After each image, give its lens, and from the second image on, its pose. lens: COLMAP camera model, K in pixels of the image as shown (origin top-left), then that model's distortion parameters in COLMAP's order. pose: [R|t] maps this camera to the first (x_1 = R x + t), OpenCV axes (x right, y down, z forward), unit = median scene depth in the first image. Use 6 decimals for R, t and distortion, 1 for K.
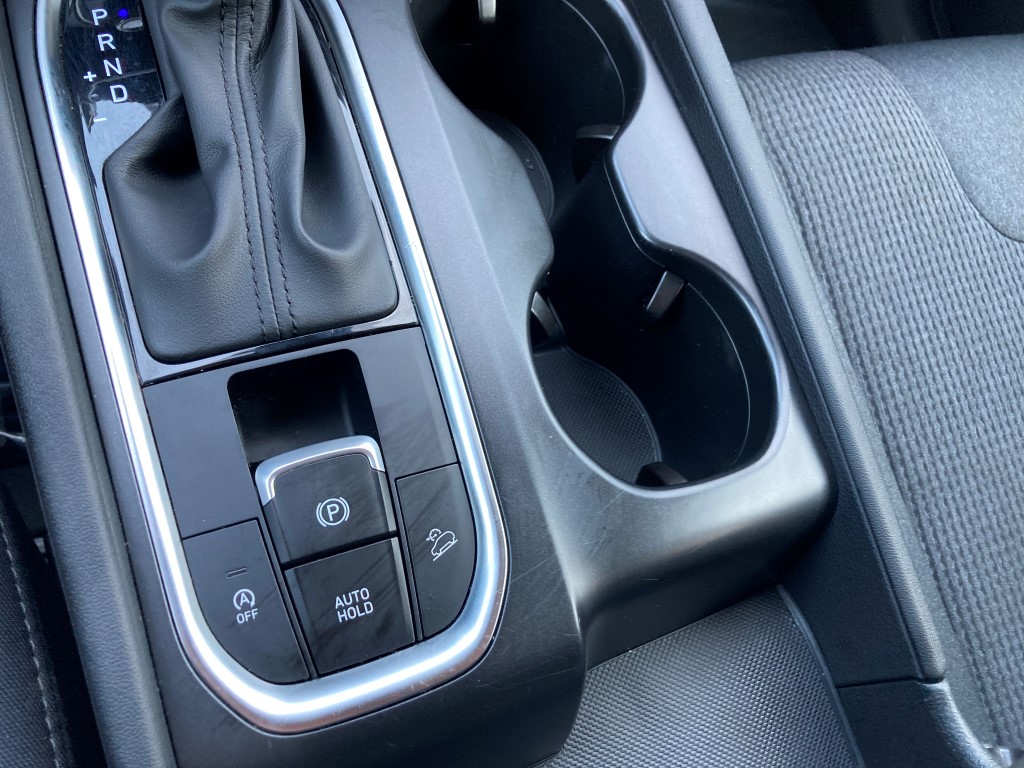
lens RADIAL K [[816.8, 0, 510.7], [0, 816.8, 385.7], [0, 0, 1]] dist [0.021918, -0.015155]
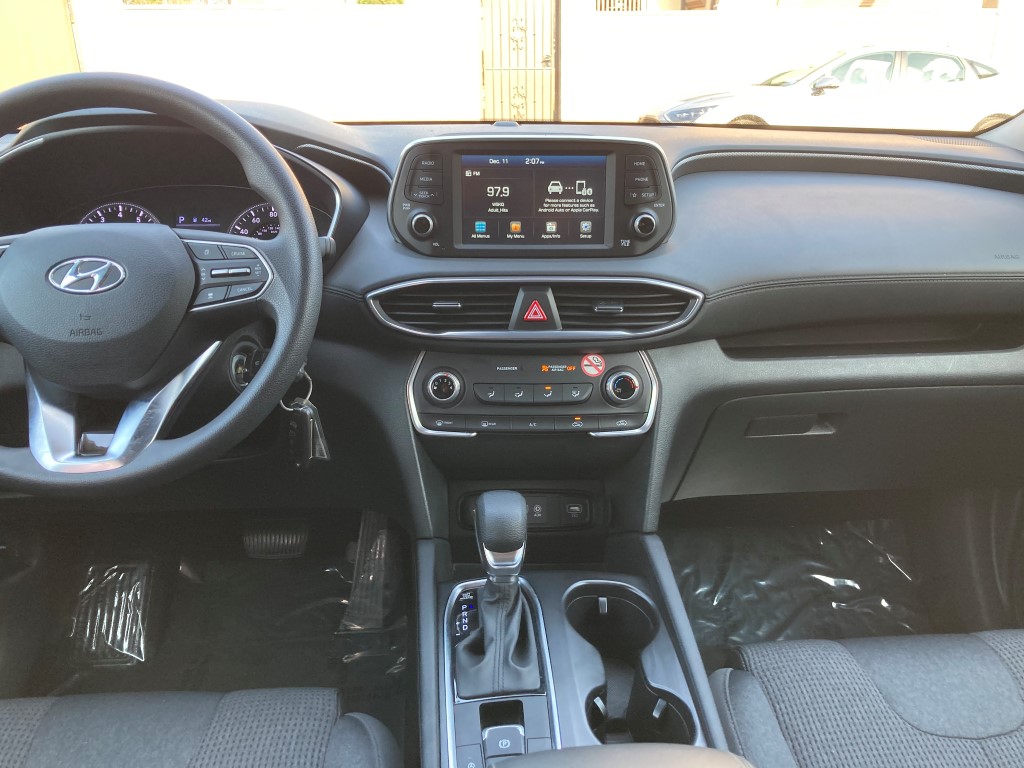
lens RADIAL K [[816.8, 0, 513.5], [0, 816.8, 384.8], [0, 0, 1]] dist [0.021918, -0.015155]
pose [[0.934733, -0.138647, -0.327187, 0.517161], [-0.146005, 0.689586, -0.709334, 0.728612], [0.323971, 0.710808, 0.624335, -0.945661]]
